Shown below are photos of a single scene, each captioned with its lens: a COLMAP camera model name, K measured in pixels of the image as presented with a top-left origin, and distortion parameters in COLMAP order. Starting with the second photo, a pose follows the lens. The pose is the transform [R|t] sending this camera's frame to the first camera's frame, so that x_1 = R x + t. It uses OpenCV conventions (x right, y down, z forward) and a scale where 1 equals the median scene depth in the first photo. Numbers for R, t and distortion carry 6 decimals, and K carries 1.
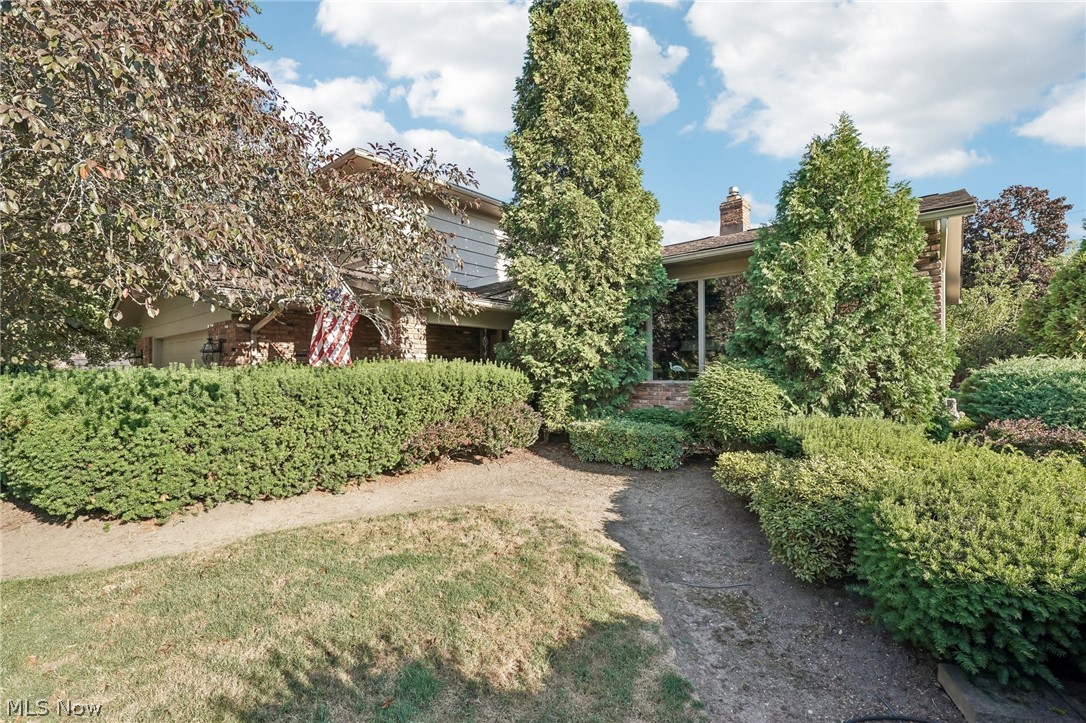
lens RADIAL K [[503.0, 0, 543.0], [0, 503.0, 361.5], [0, 0, 1]] dist [0.000882, 0.000069]
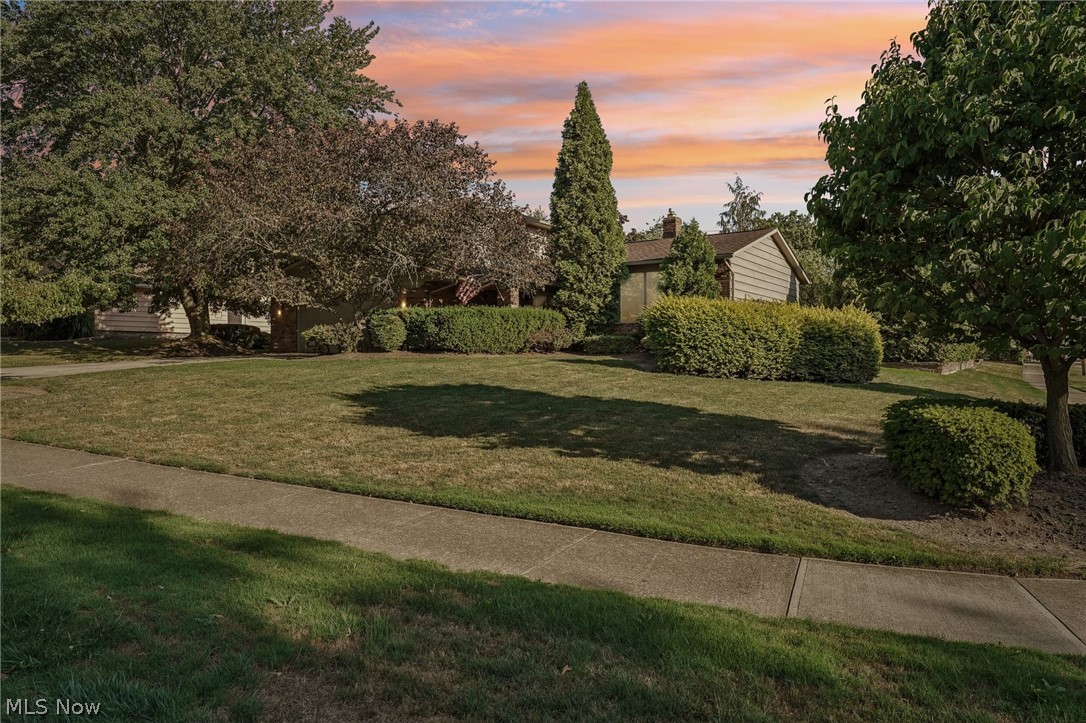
lens RADIAL K [[745.6, 0, 543.0], [0, 745.6, 361.5], [0, 0, 1]] dist [-0.000808, -0.000093]
pose [[0.994123, 0.000618, 0.108252, -0.474155], [-0.004121, 0.999475, 0.032139, 0.117565], [-0.108175, -0.032396, 0.993604, -2.185729]]
